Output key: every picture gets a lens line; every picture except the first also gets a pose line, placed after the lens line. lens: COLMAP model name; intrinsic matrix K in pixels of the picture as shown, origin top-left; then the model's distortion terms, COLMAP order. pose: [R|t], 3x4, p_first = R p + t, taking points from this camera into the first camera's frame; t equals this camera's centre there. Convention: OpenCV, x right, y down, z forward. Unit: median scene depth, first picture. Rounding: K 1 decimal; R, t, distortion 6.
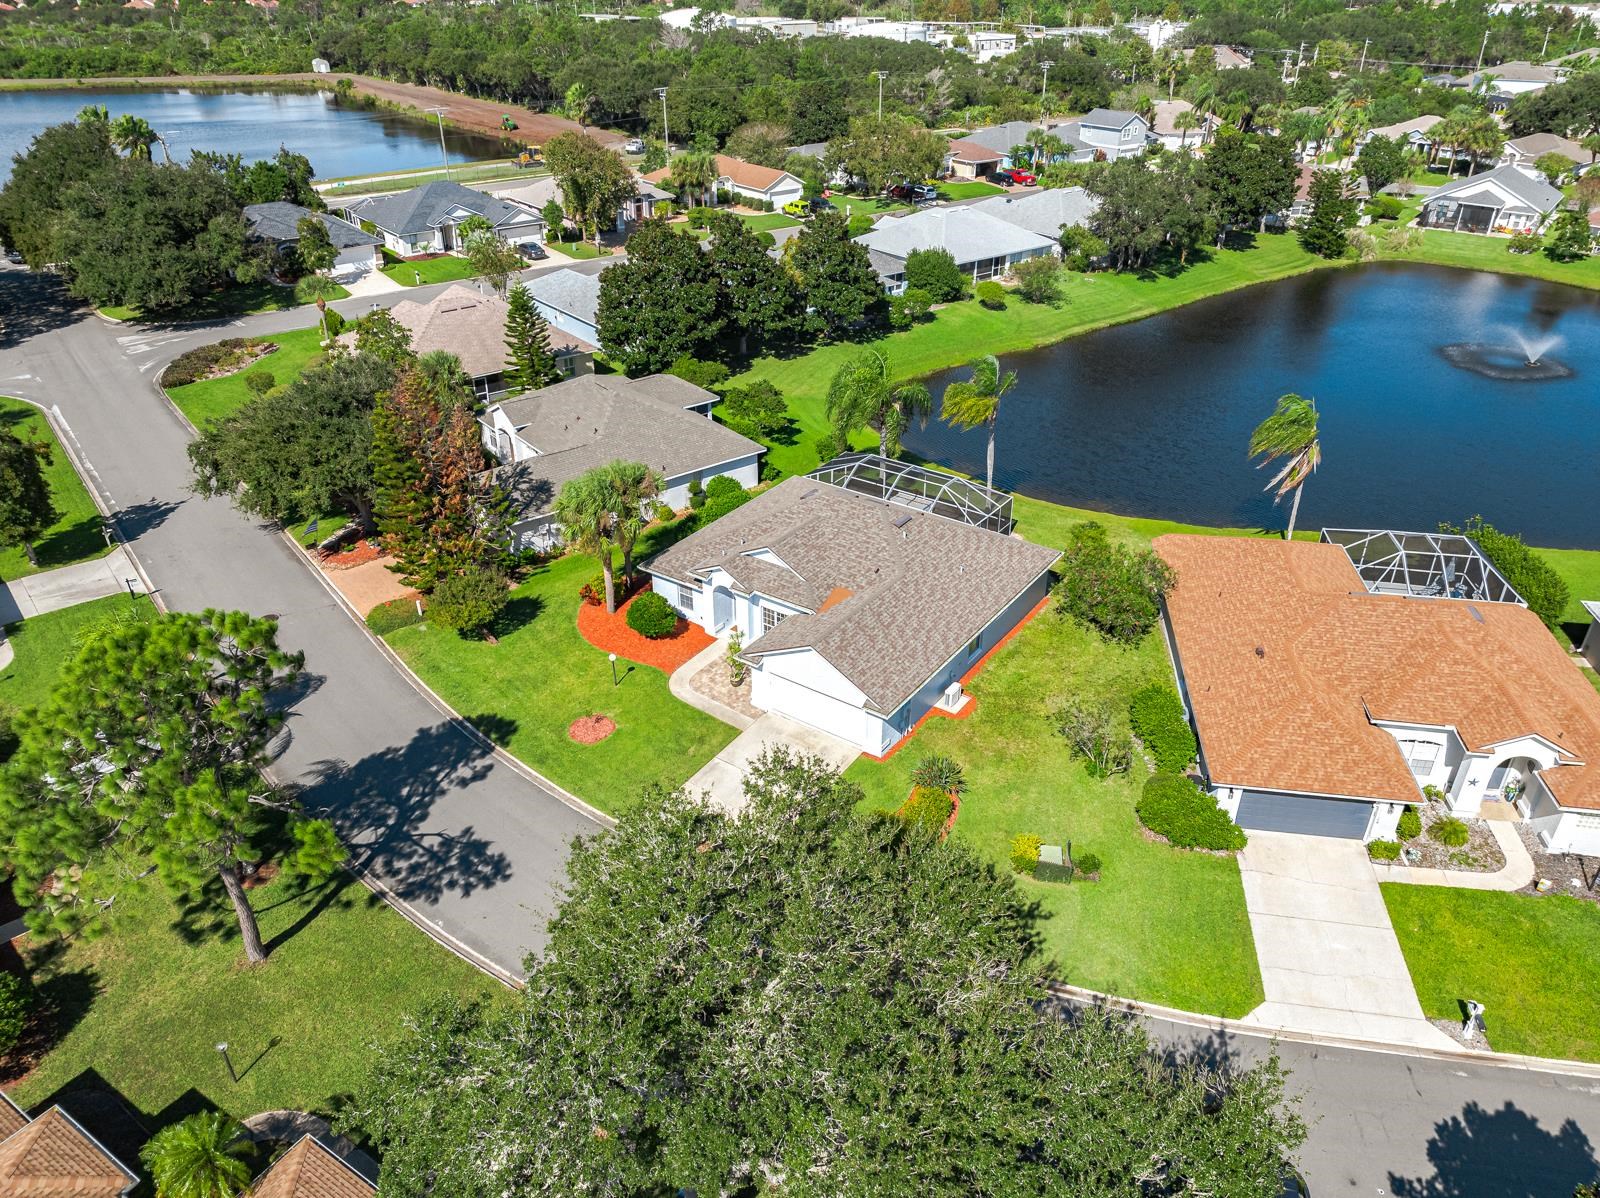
lens RADIAL K [[1101.5, 0, 808.4], [0, 1101.5, 597.2], [0, 0, 1]] dist [-0.027881, 0.016244]
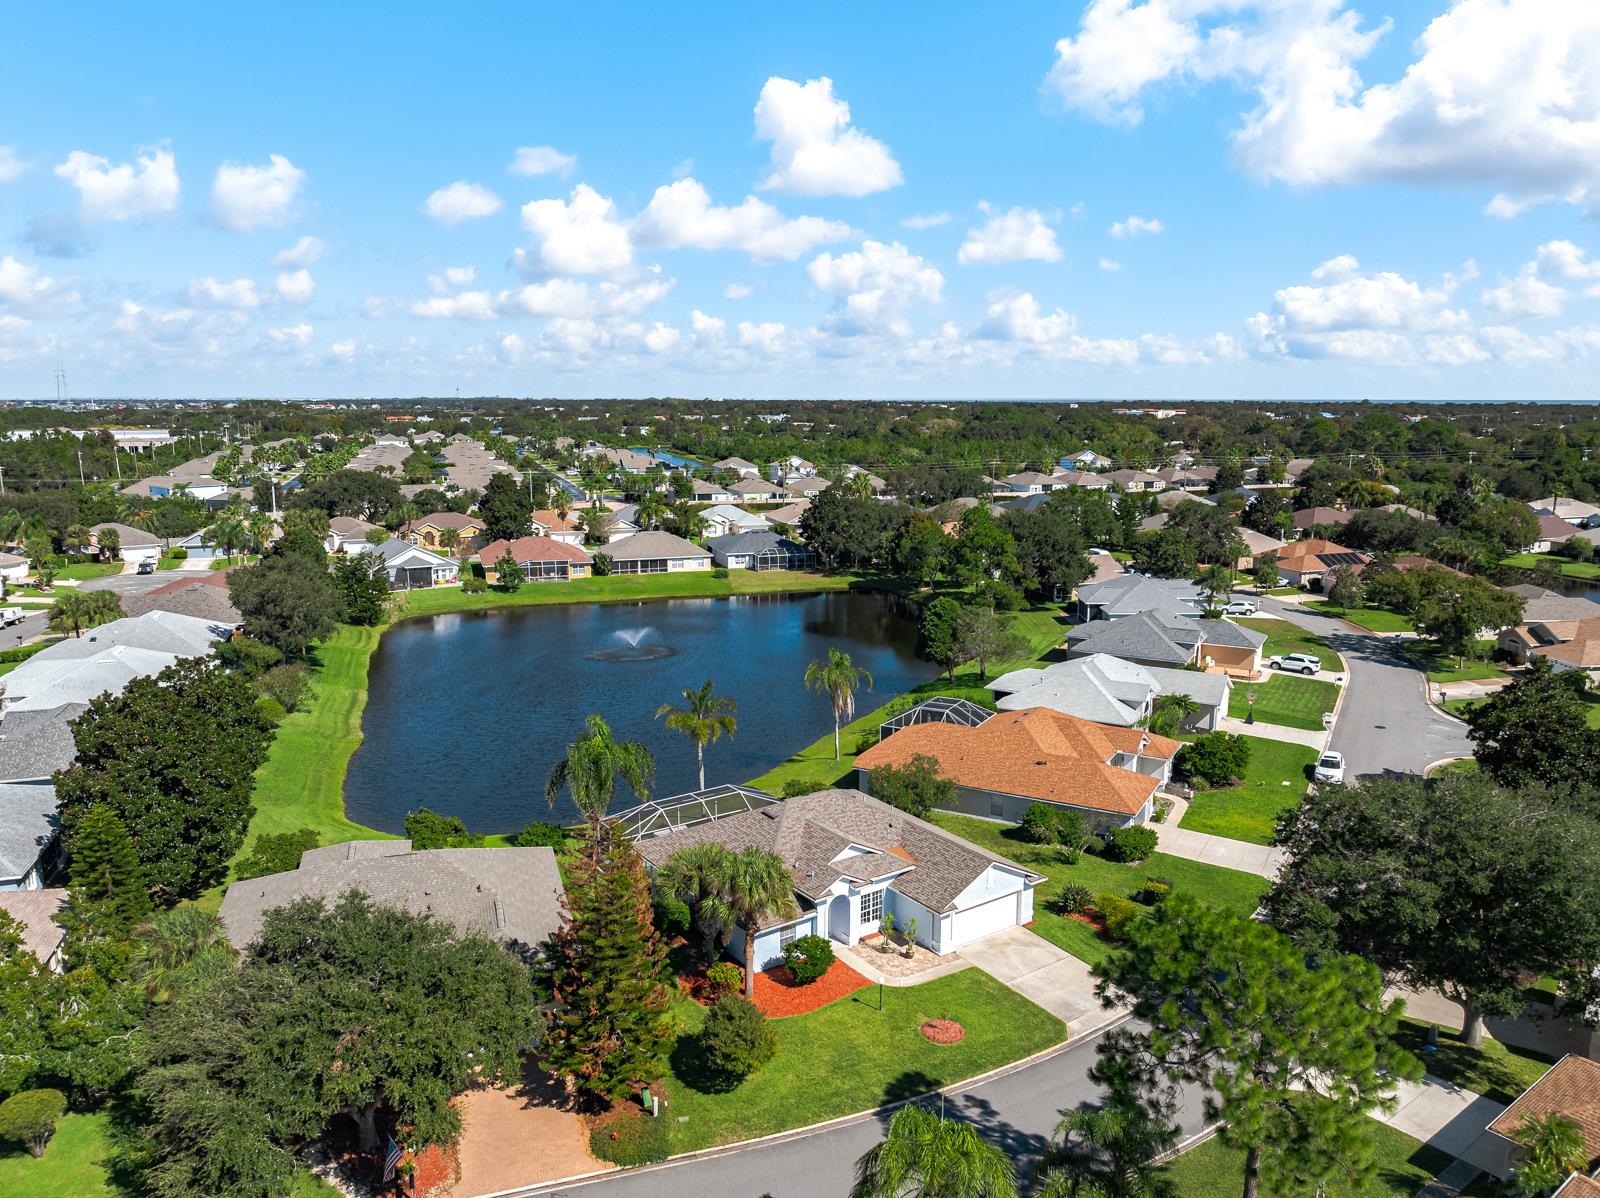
lens RADIAL K [[1120.4, 0, 807.3], [0, 1120.4, 603.7], [0, 0, 1]] dist [-0.027579, 0.013058]
pose [[0.351711, -0.174308, 0.919737, -0.441127], [0.473720, 0.880560, -0.014269, -0.110091], [-0.807396, 0.440717, 0.392276, 0.192875]]
